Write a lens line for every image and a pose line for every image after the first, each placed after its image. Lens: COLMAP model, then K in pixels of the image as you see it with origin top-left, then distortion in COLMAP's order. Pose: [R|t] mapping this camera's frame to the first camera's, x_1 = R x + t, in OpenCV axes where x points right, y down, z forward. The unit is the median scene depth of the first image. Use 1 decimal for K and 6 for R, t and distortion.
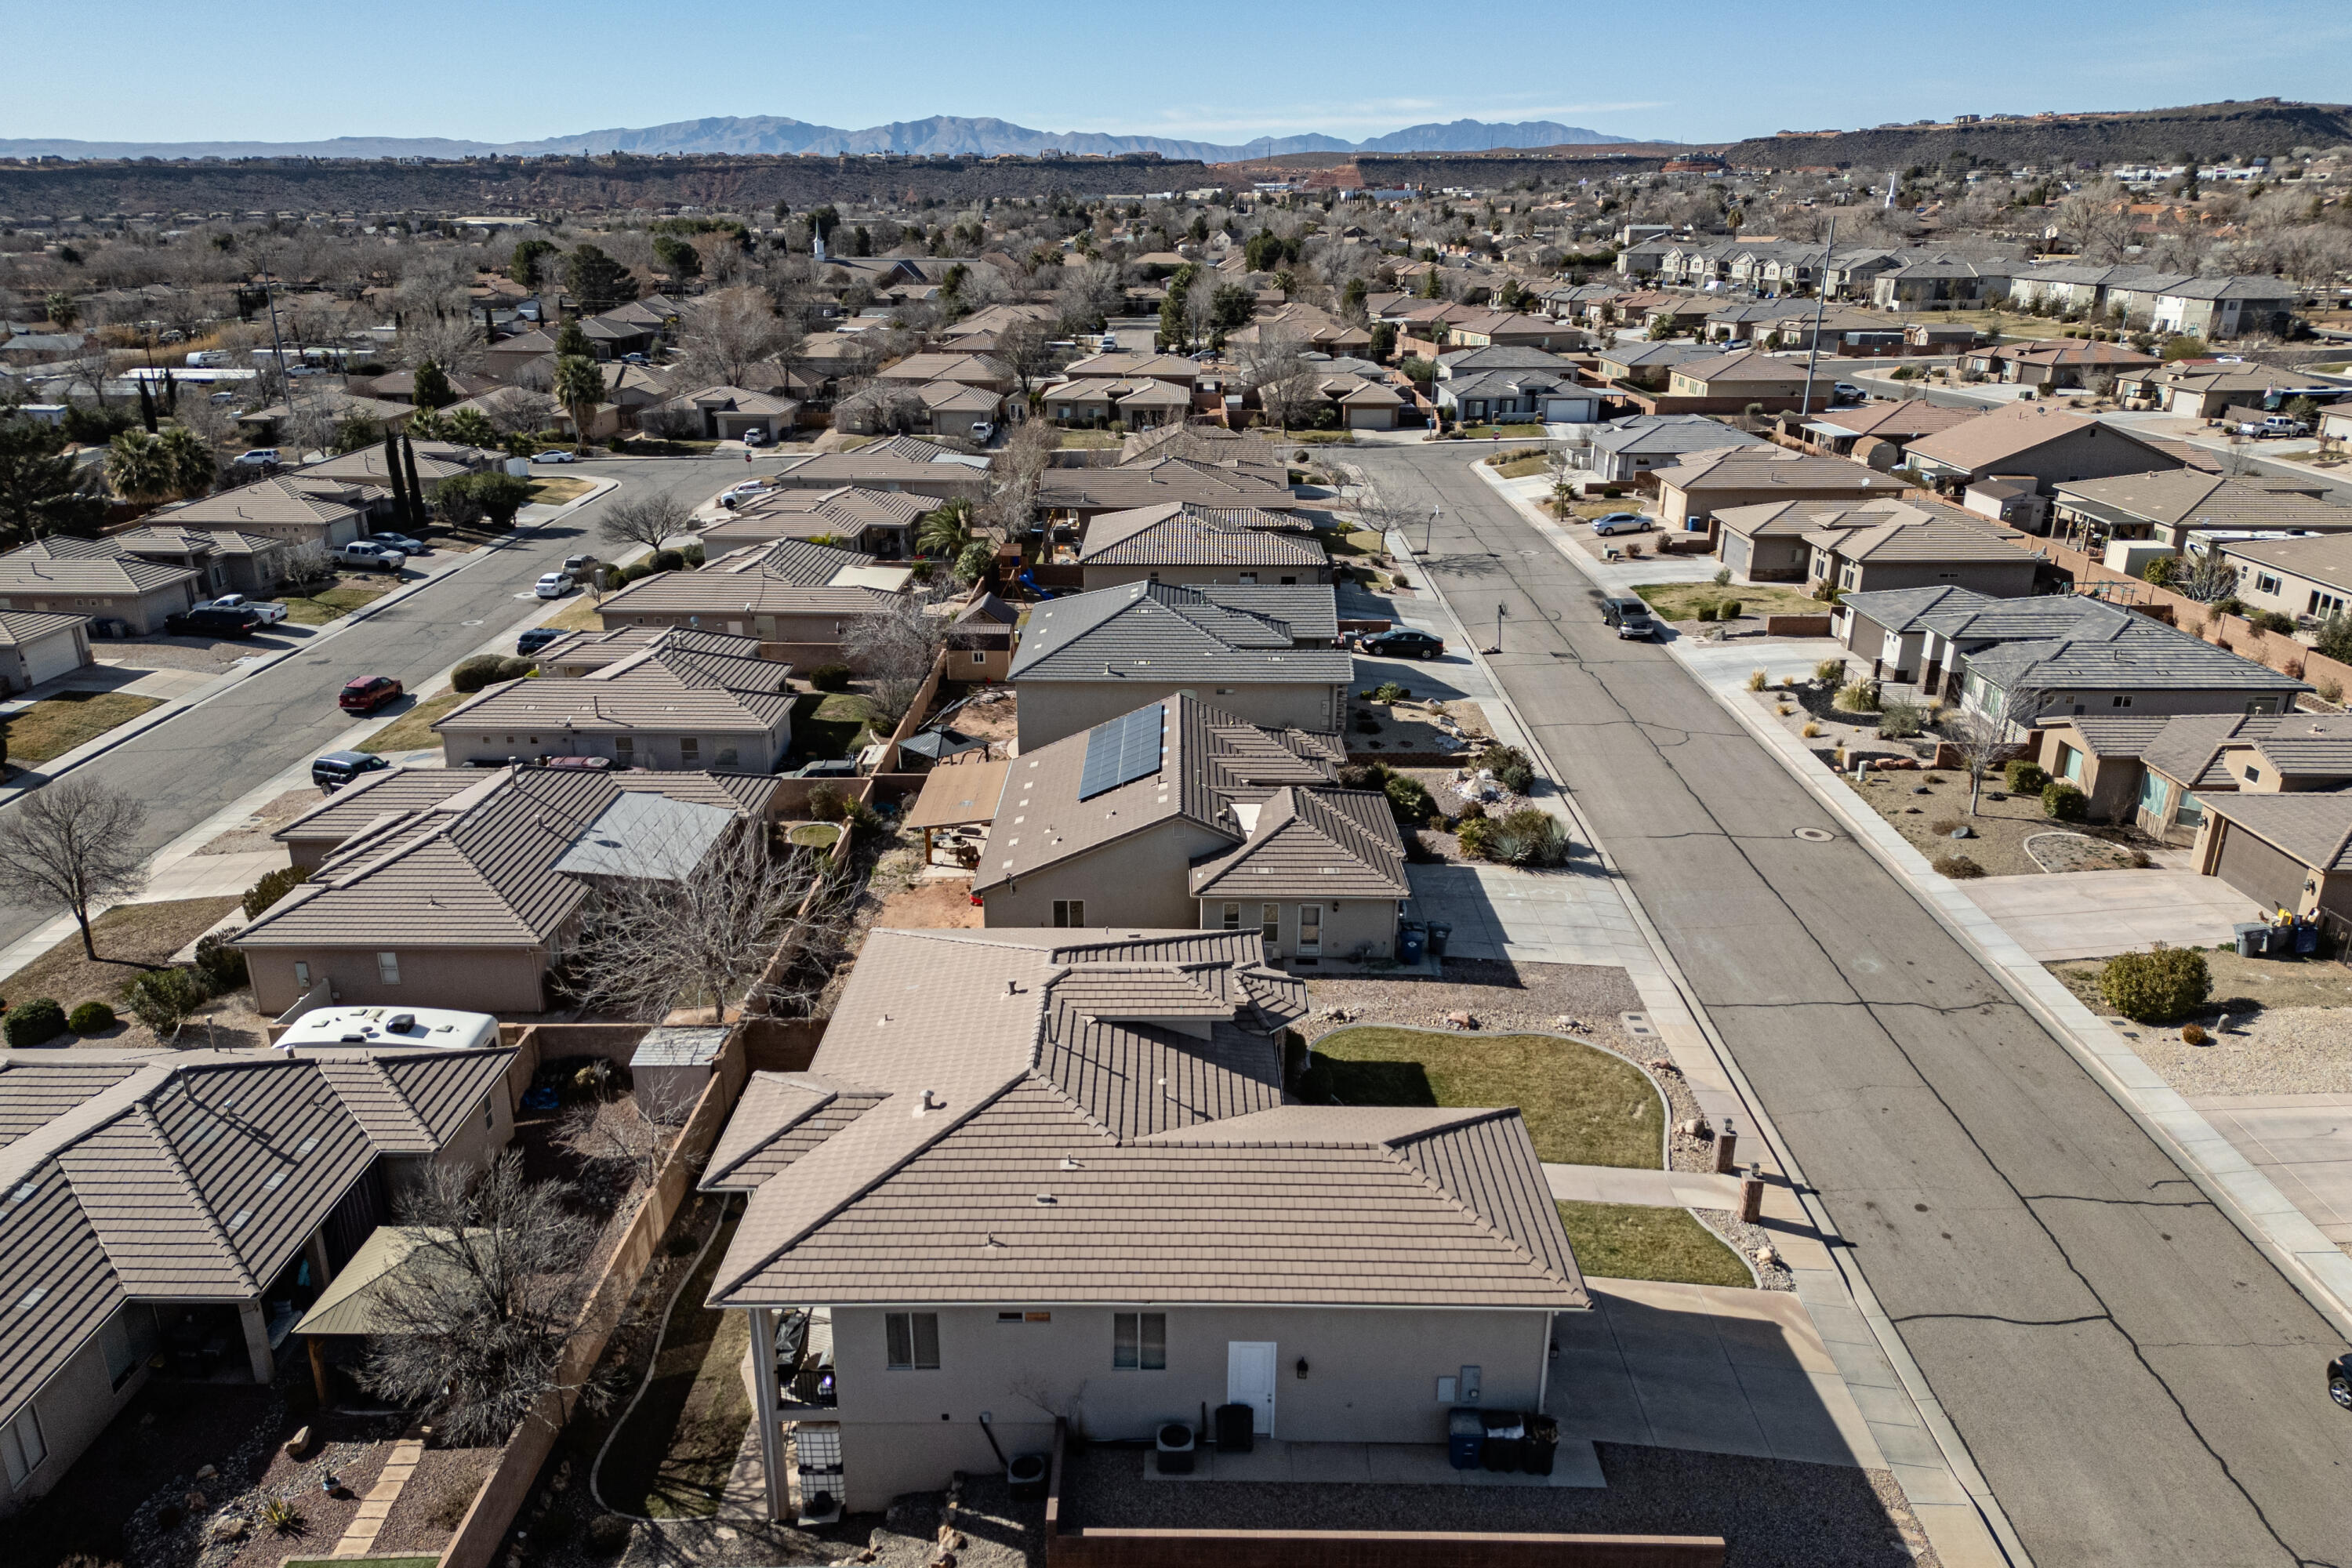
lens RADIAL K [[1654.1, 0, 1178.3], [0, 1654.1, 851.1], [0, 0, 1]] dist [0.070096, -0.066129]
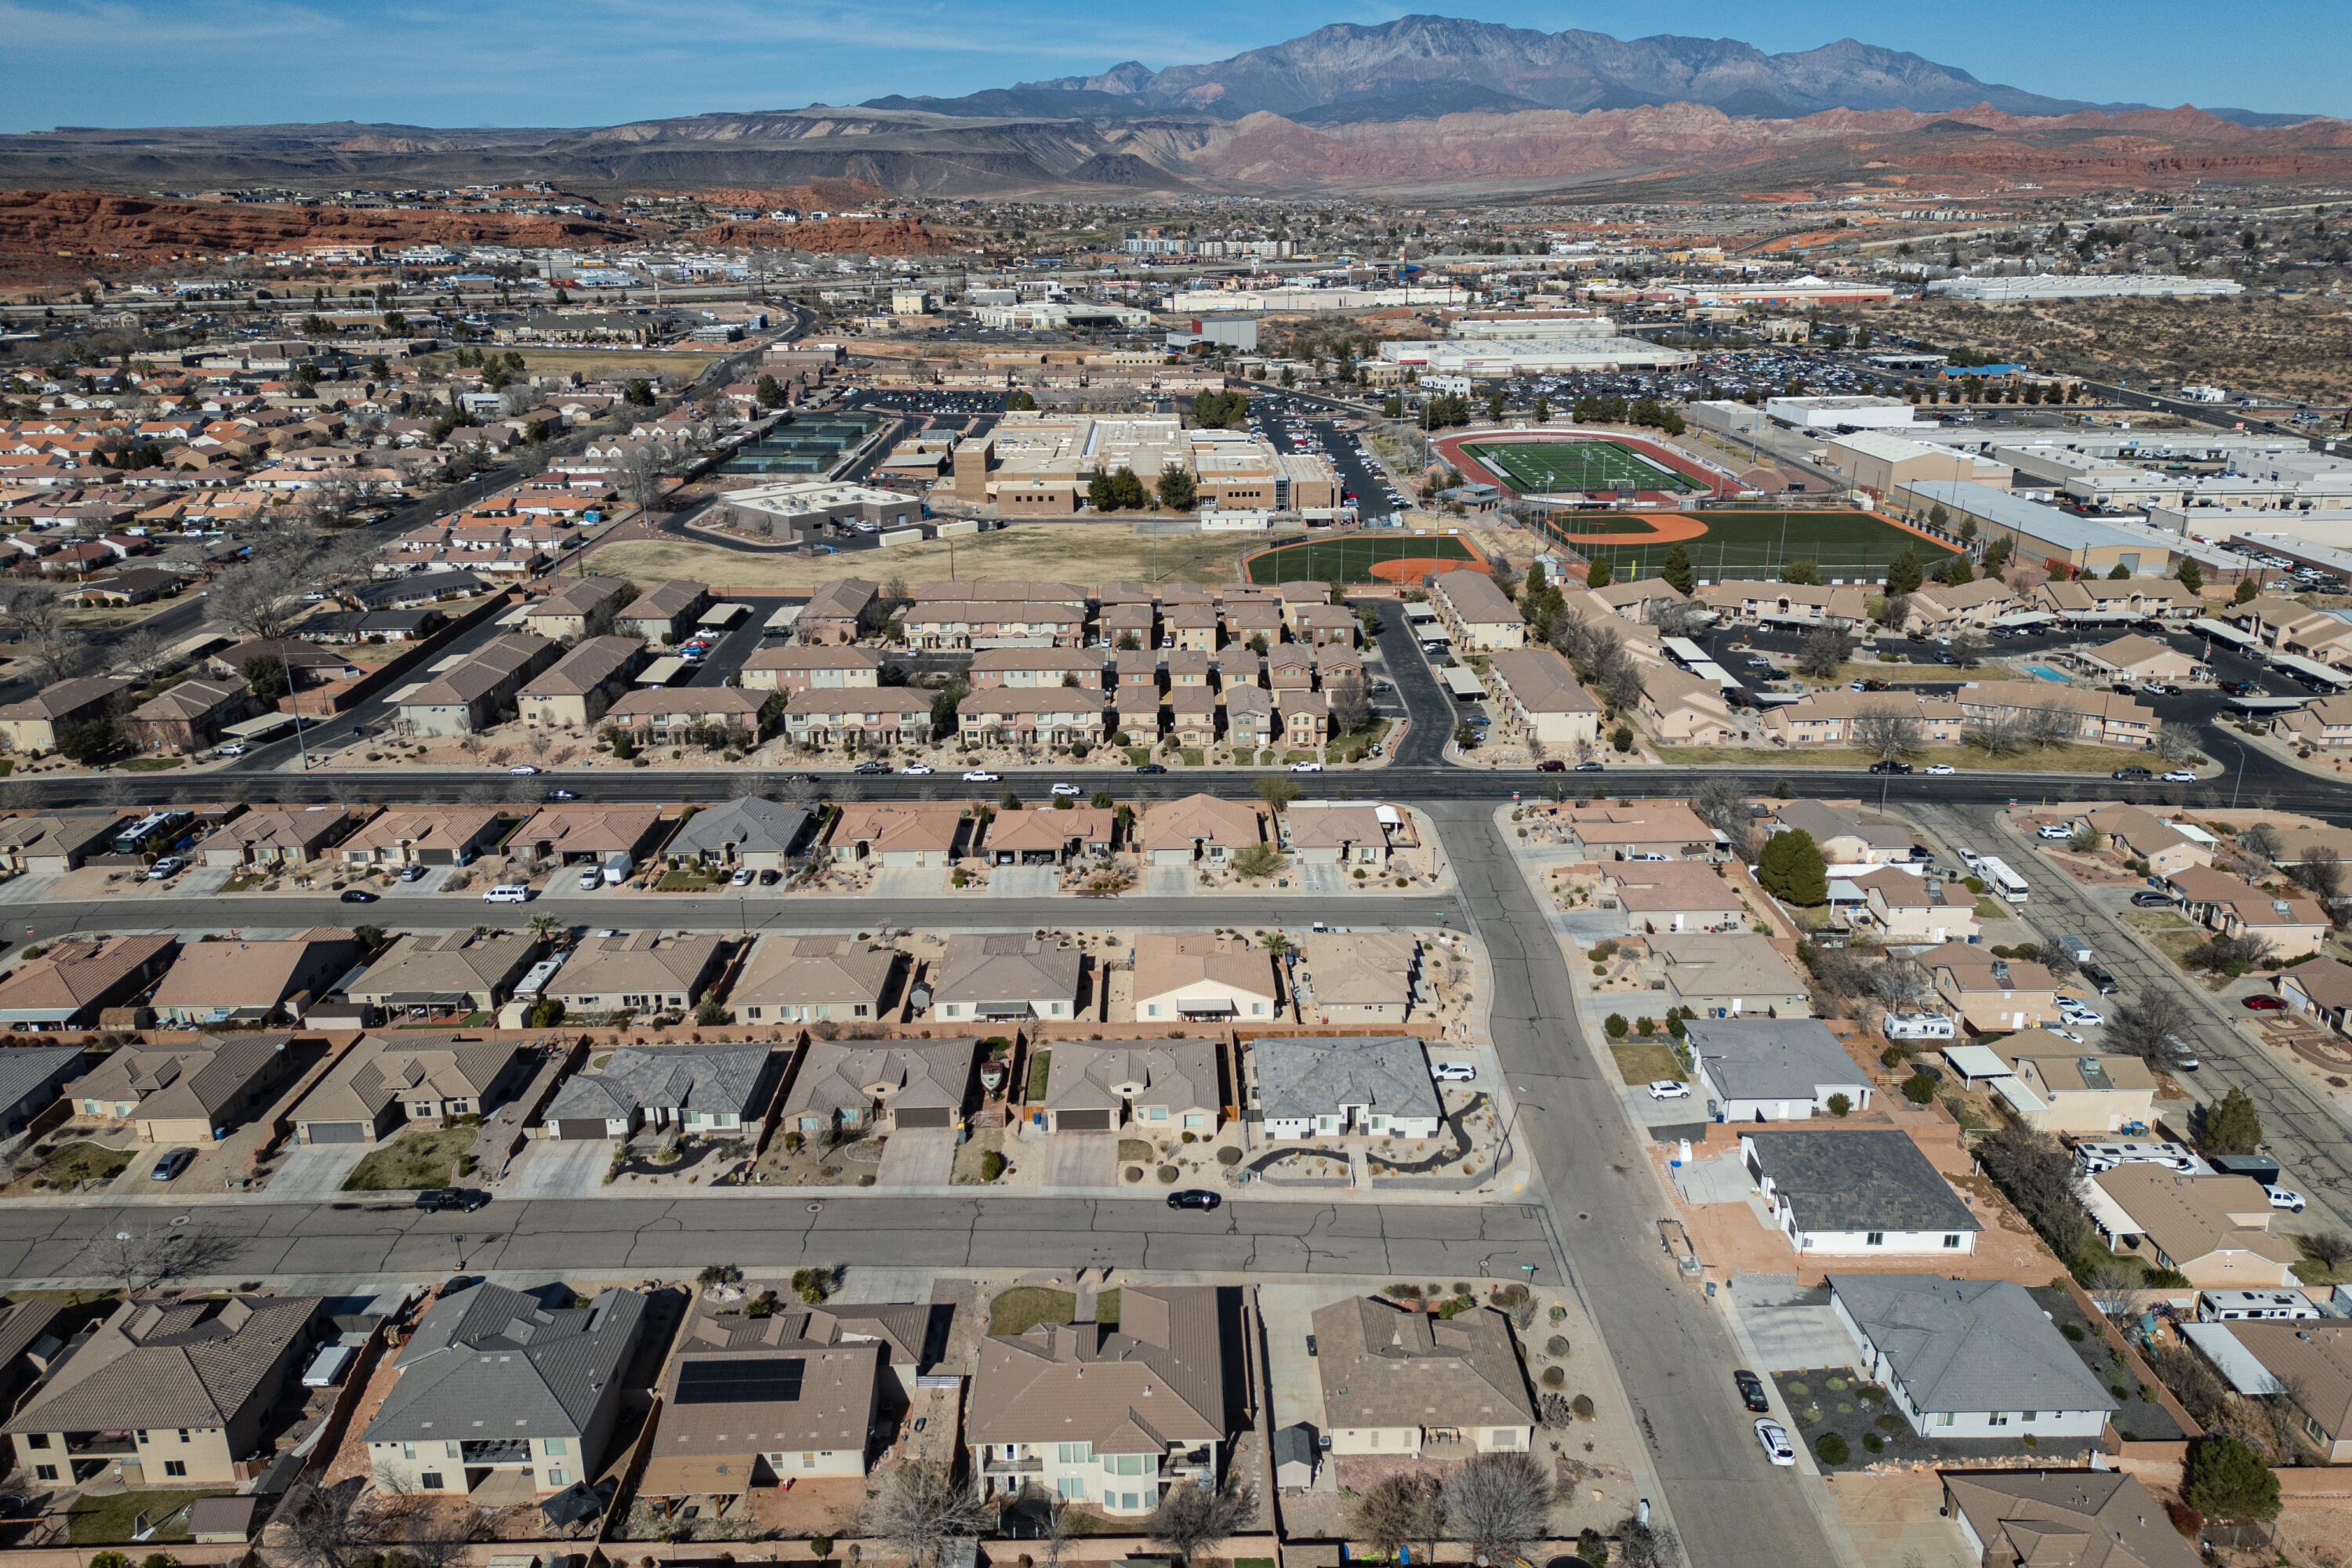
lens RADIAL K [[1684.9, 0, 1189.2], [0, 1684.9, 706.7], [0, 0, 1]] dist [0.106405, -0.146055]
pose [[-0.030722, -0.285879, 0.957773, -1.374922], [0.360913, 0.890404, 0.277348, -0.892648], [-0.932093, 0.354193, 0.075822, 0.096789]]
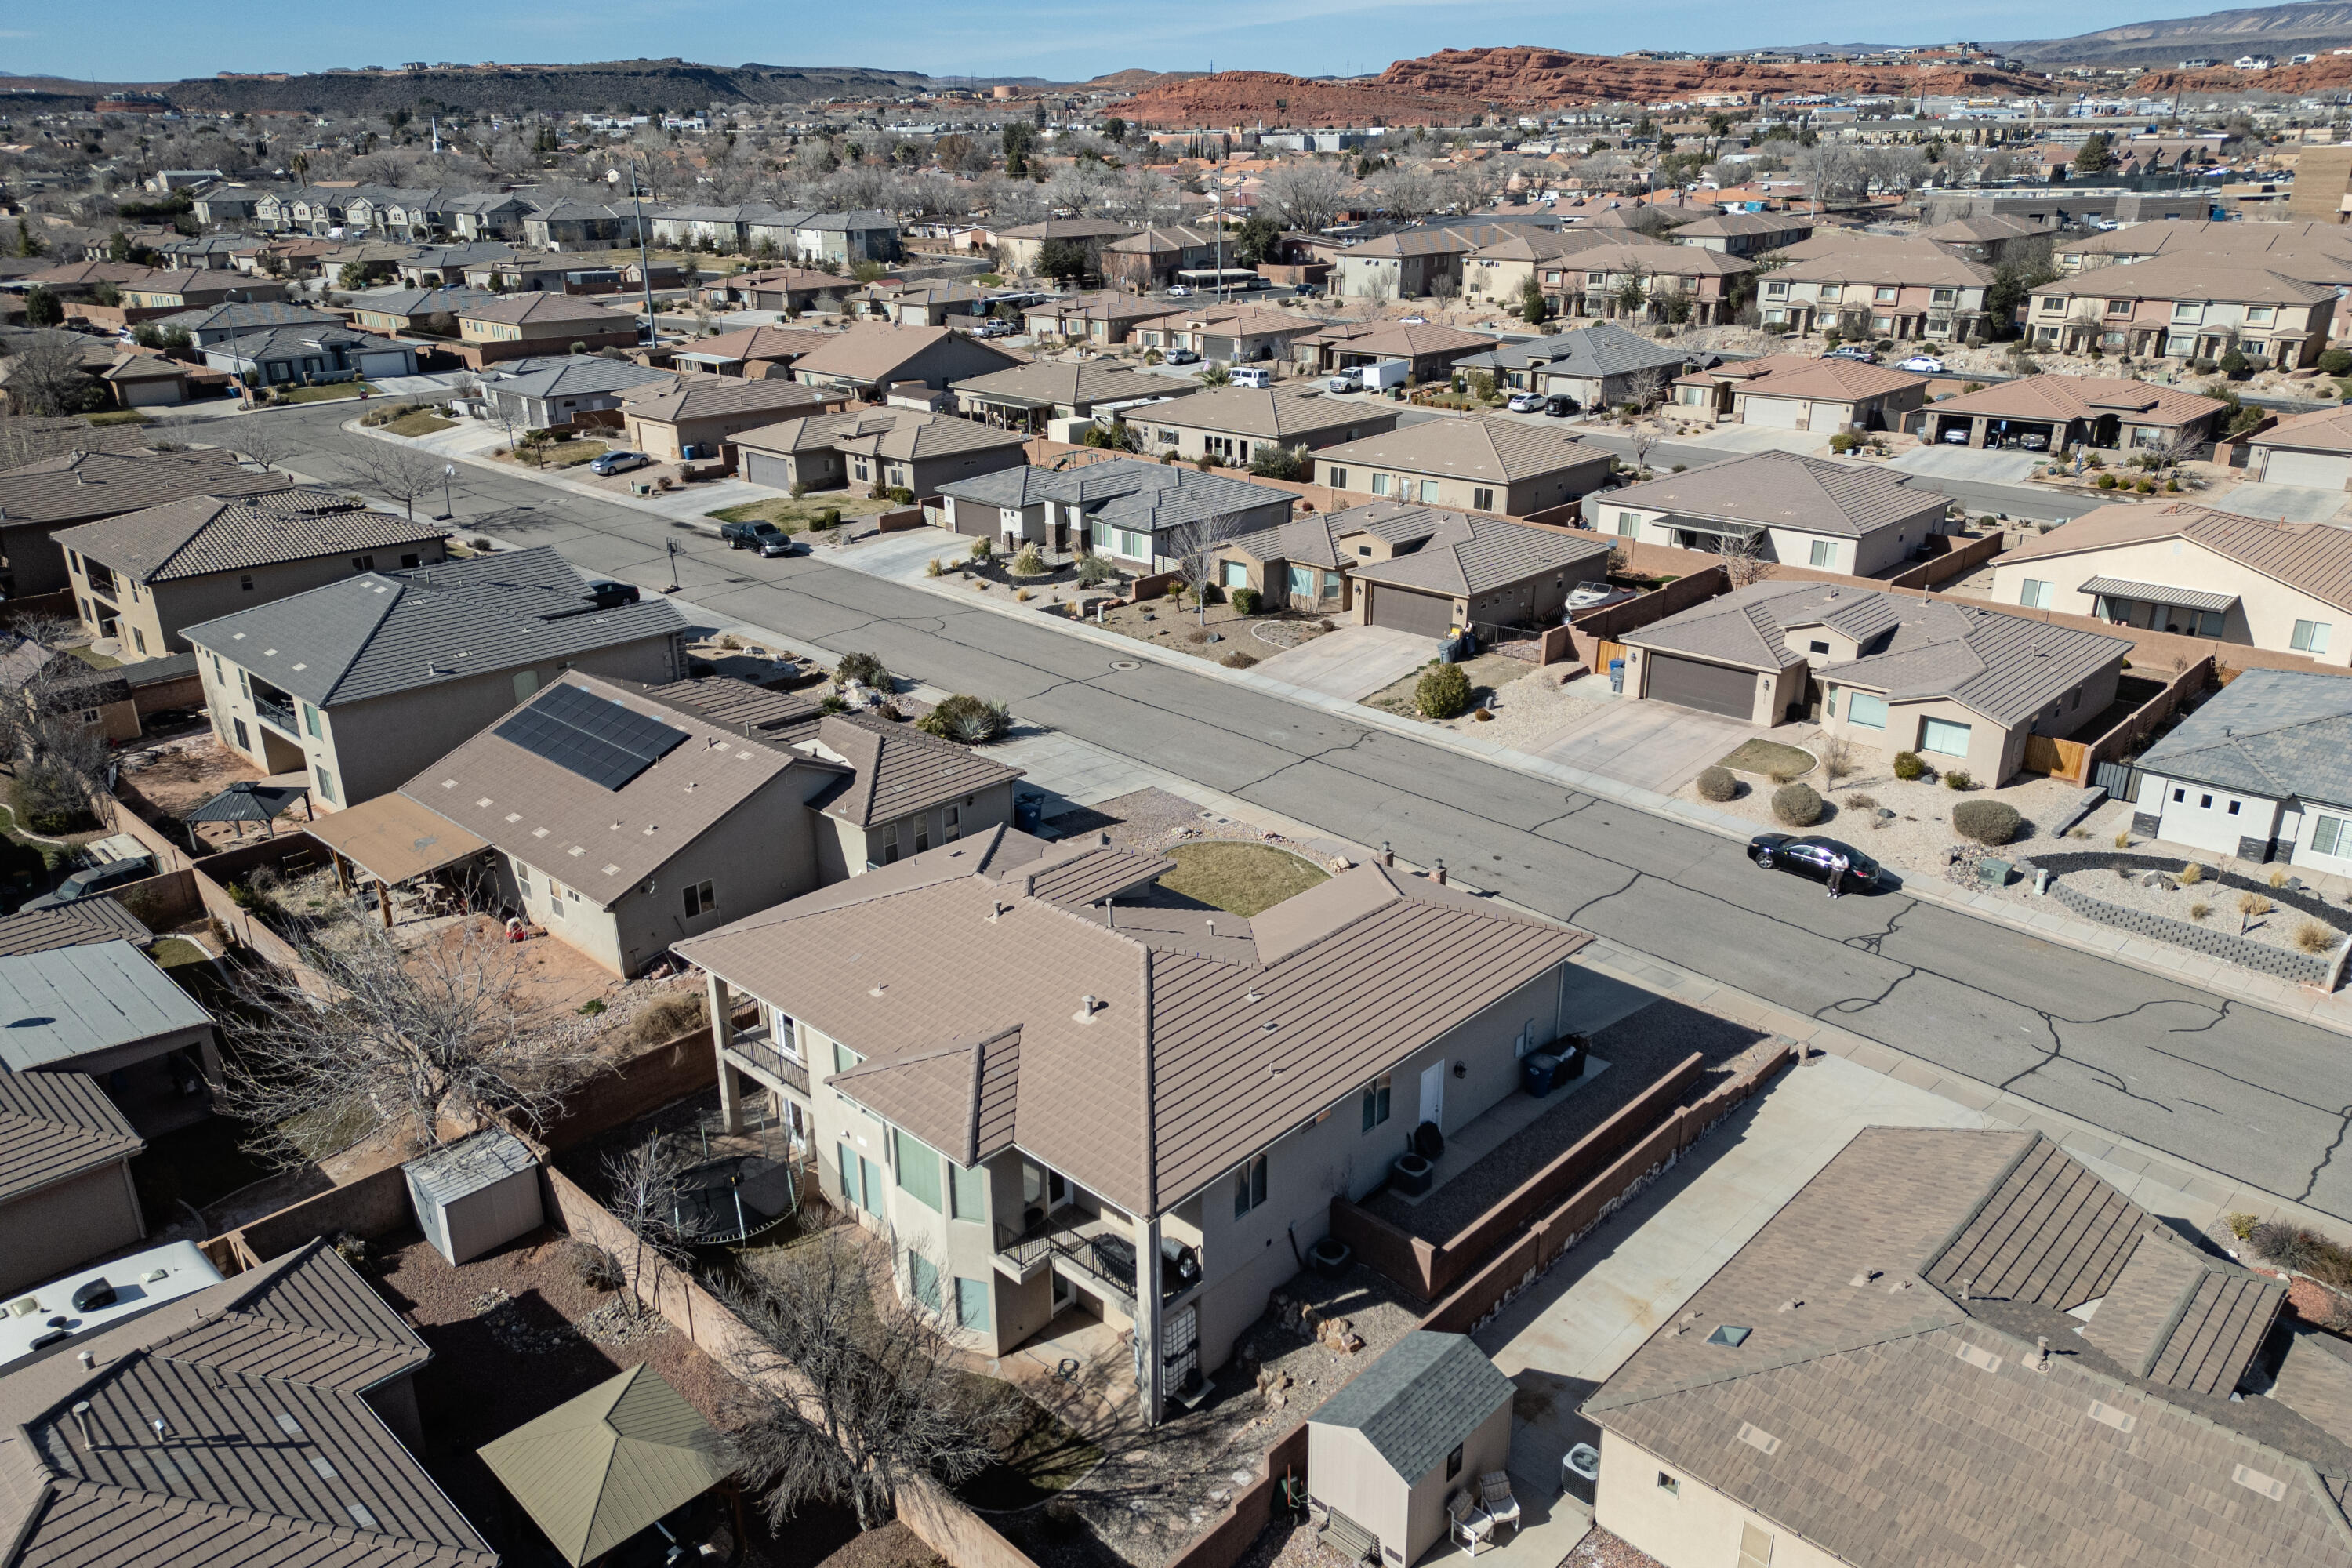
lens RADIAL K [[1642.3, 0, 1170.7], [0, 1642.3, 780.6], [0, 0, 1]] dist [0.068269, -0.069489]
pose [[0.685803, -0.264956, 0.677844, -0.364304], [0.268637, 0.957764, 0.102579, -0.036396], [-0.676394, 0.111745, 0.728014, 0.091635]]
